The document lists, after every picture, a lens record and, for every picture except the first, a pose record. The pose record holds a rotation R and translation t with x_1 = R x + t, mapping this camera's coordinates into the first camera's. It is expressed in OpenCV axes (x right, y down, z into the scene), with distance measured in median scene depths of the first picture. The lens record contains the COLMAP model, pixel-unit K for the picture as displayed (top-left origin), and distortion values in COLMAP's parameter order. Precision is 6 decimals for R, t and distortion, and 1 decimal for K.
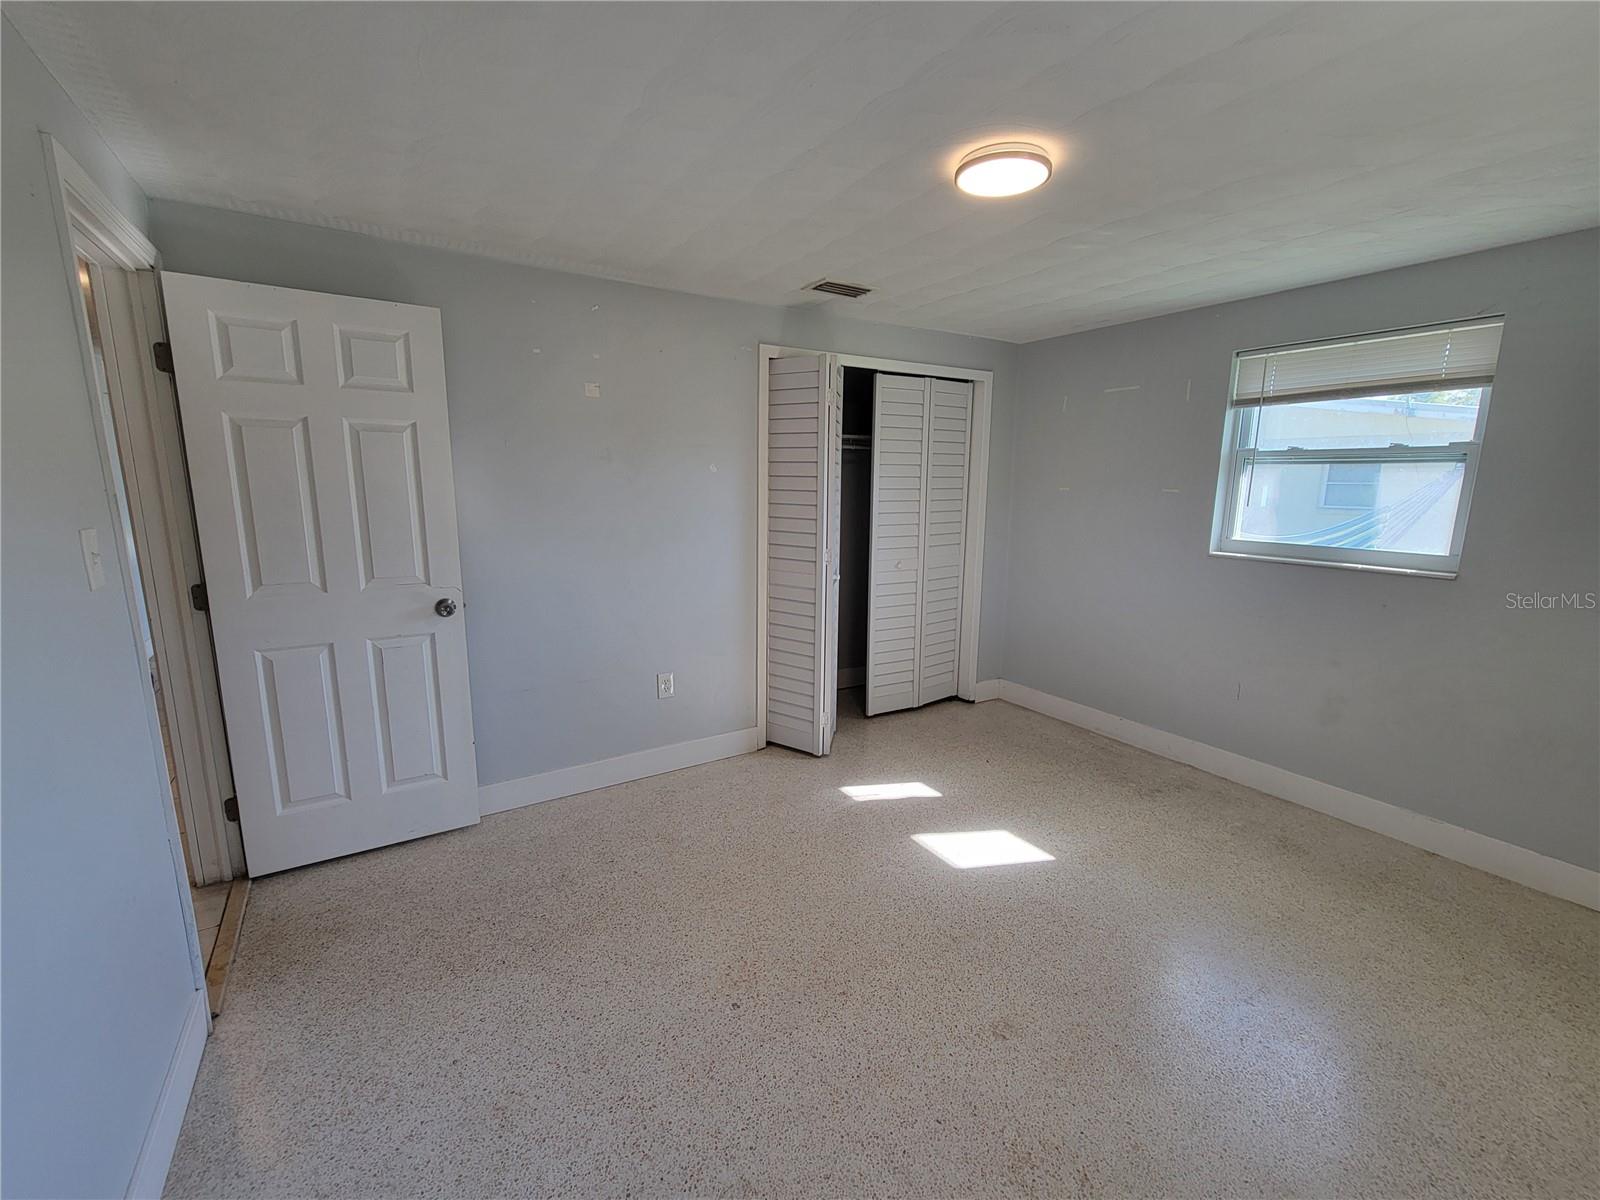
lens RADIAL K [[677.6, 0, 800.0], [0, 677.6, 600.0], [0, 0, 1]] dist [0.000141, 0.001637]
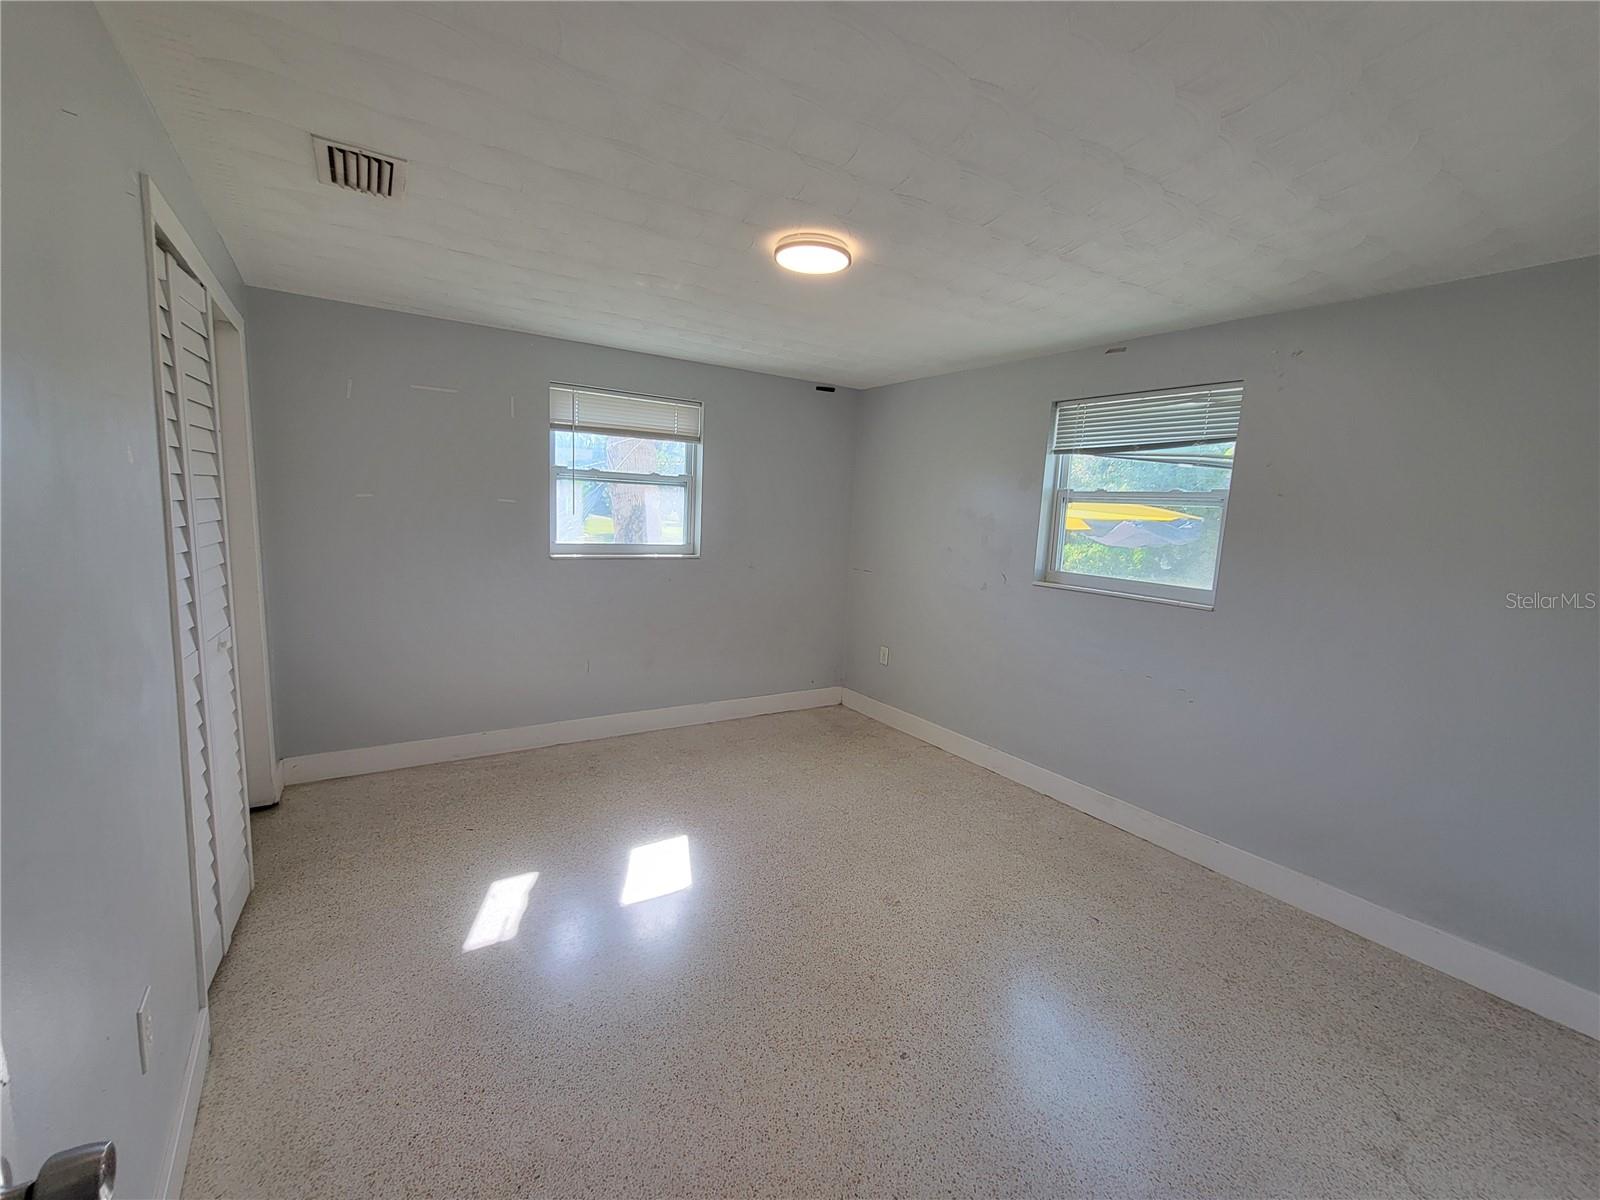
lens RADIAL K [[677.6, 0, 800.0], [0, 677.6, 600.0], [0, 0, 1]] dist [0.000141, 0.001637]
pose [[-0.019401, -0.151227, 0.988309, -0.574994], [0.127470, 0.980054, 0.152466, -0.126306], [-0.991653, 0.128937, 0.000263, 0.640597]]
